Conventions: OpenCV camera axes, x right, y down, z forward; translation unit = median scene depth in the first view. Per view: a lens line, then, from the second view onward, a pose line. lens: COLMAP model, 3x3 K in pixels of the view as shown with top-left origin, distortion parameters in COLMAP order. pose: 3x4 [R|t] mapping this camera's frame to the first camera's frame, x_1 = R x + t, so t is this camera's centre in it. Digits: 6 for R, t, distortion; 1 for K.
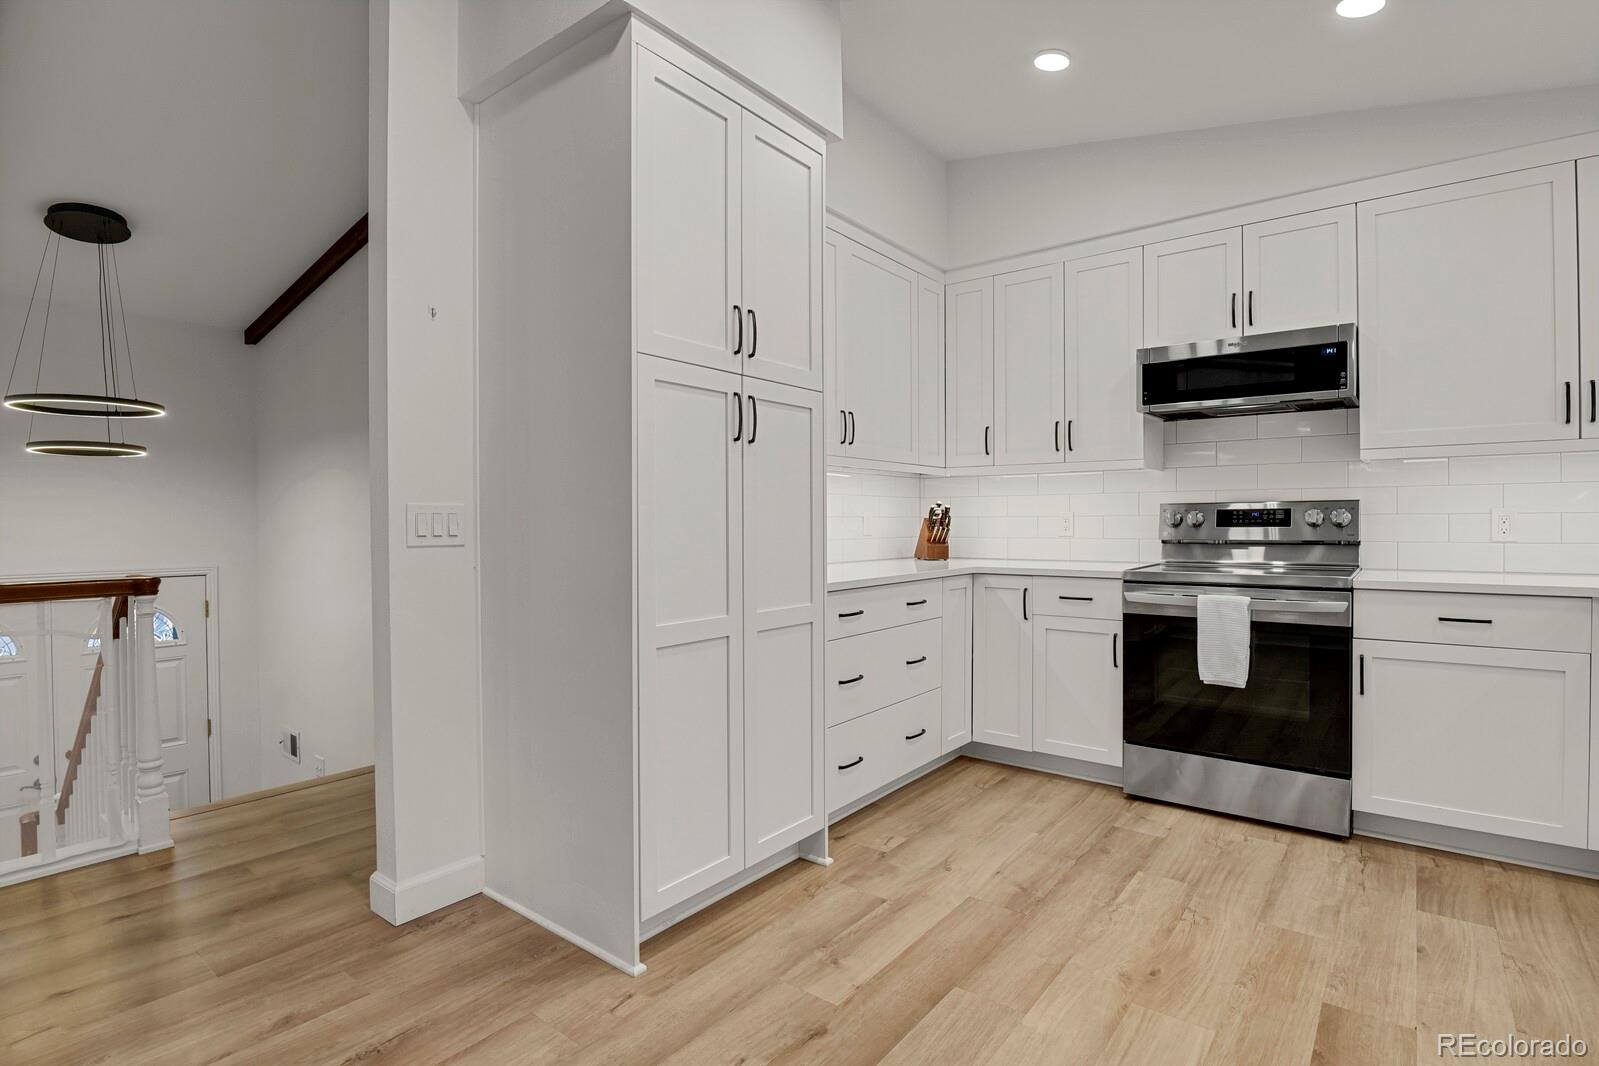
lens RADIAL K [[780.8, 0, 799.7], [0, 780.8, 531.9], [0, 0, 1]] dist [-0.018352, -0.006620]
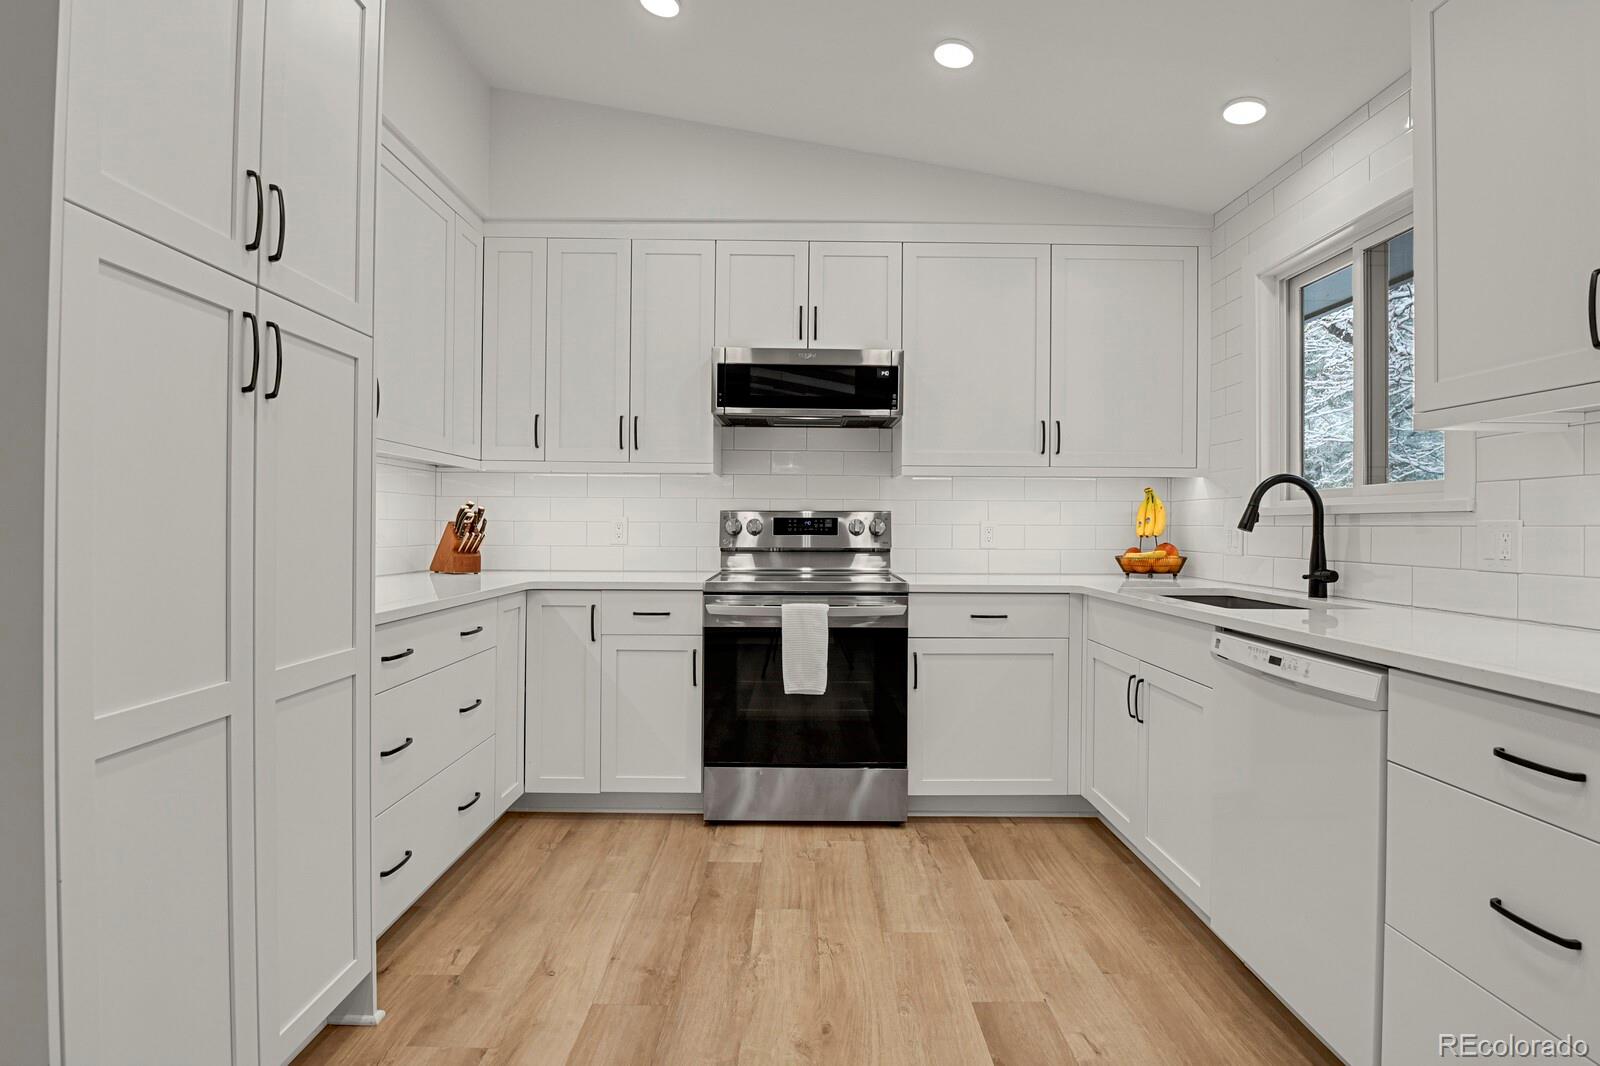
lens RADIAL K [[781.3, 0, 755.1], [0, 781.3, 529.2], [0, 0, 1]] dist [-0.018352, -0.006620]
pose [[0.779978, 0.008265, 0.625753, -0.134182], [-0.002936, 0.999950, -0.009549, -0.004497], [-0.625801, 0.005611, 0.779963, 0.255503]]
